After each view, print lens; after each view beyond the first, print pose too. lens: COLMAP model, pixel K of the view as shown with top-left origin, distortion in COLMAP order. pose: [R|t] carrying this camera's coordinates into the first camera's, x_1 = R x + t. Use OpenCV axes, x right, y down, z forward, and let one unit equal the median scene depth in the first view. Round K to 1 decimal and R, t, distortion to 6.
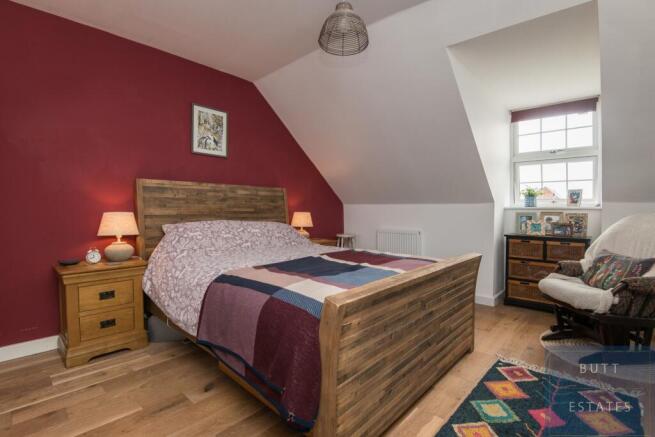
lens RADIAL K [[310.8, 0, 327.5], [0, 310.8, 218.5], [0, 0, 1]] dist [-0.032250, 0.000090]
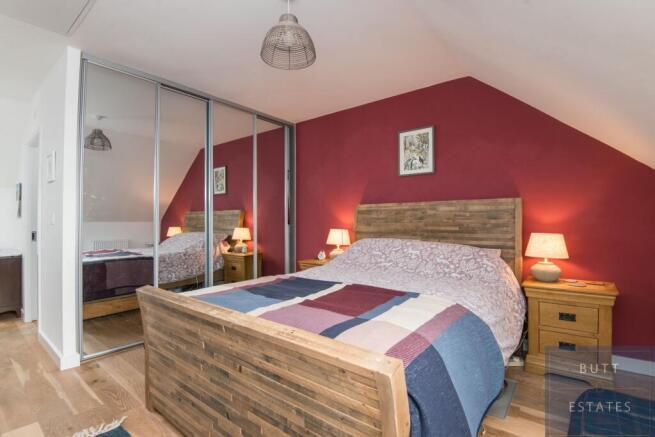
lens RADIAL K [[293.6, 0, 329.8], [0, 293.6, 226.1], [0, 0, 1]] dist [-0.038018, -0.000051]
pose [[0.098602, -0.006302, -0.995107, 0.555983], [-0.038871, 0.999192, -0.010179, -0.014727], [0.994368, 0.039684, 0.098277, 0.631631]]
